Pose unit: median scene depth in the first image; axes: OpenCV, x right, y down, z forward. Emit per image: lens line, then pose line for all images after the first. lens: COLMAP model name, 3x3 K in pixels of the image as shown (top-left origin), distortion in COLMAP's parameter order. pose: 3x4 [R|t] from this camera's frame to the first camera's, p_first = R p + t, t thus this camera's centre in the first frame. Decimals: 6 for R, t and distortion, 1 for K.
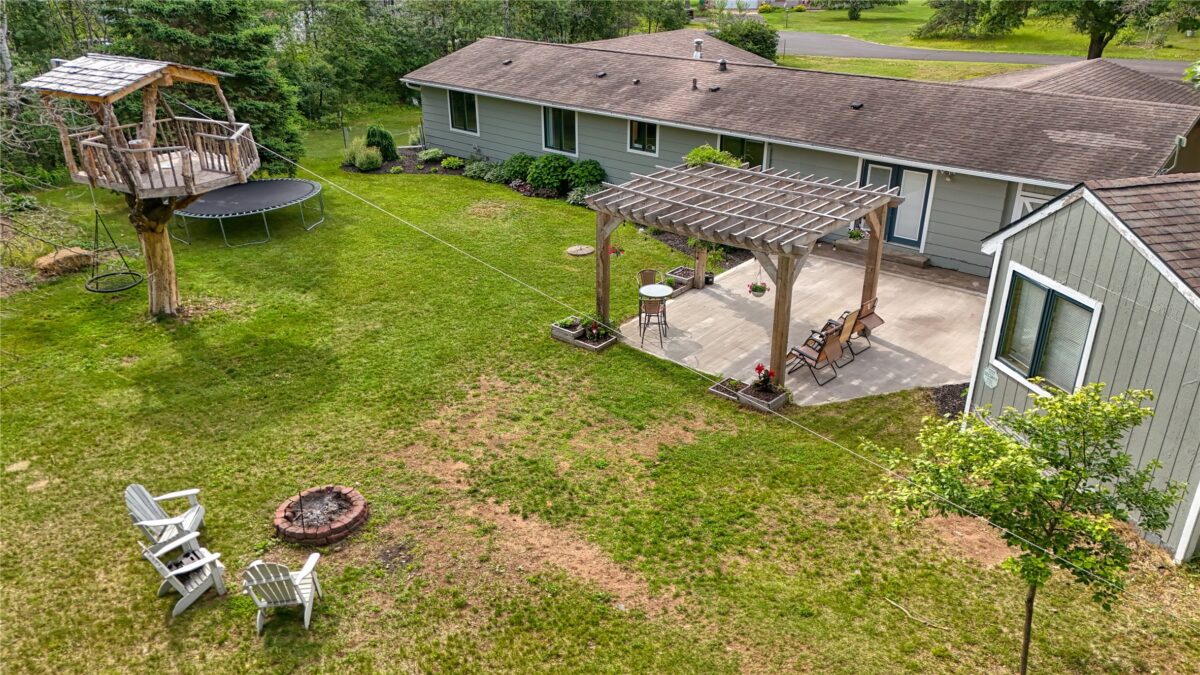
lens RADIAL K [[888.7, 0, 600.0], [0, 888.7, 337.5], [0, 0, 1]] dist [0.084475, -0.088539]
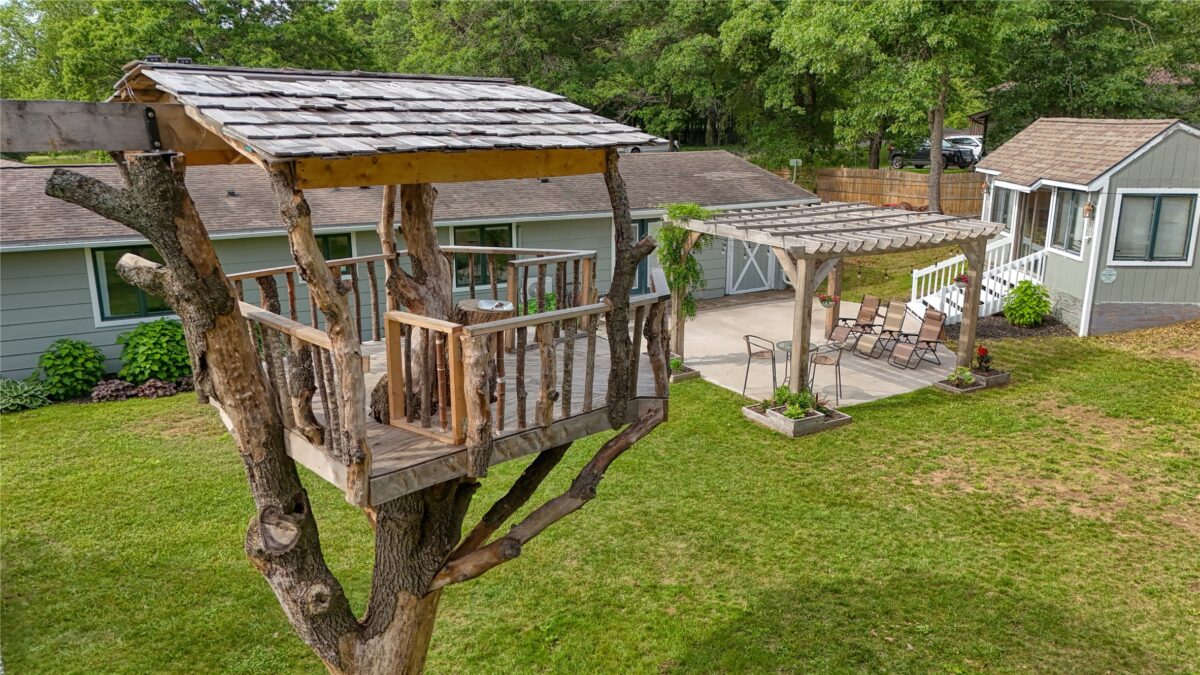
lens RADIAL K [[888.7, 0, 600.0], [0, 888.7, 337.5], [0, 0, 1]] dist [0.084475, -0.088539]
pose [[0.309685, -0.230706, 0.922426, -0.526350], [0.389561, 0.915745, 0.098249, -0.145165], [-0.867374, 0.328915, 0.373466, 0.548596]]
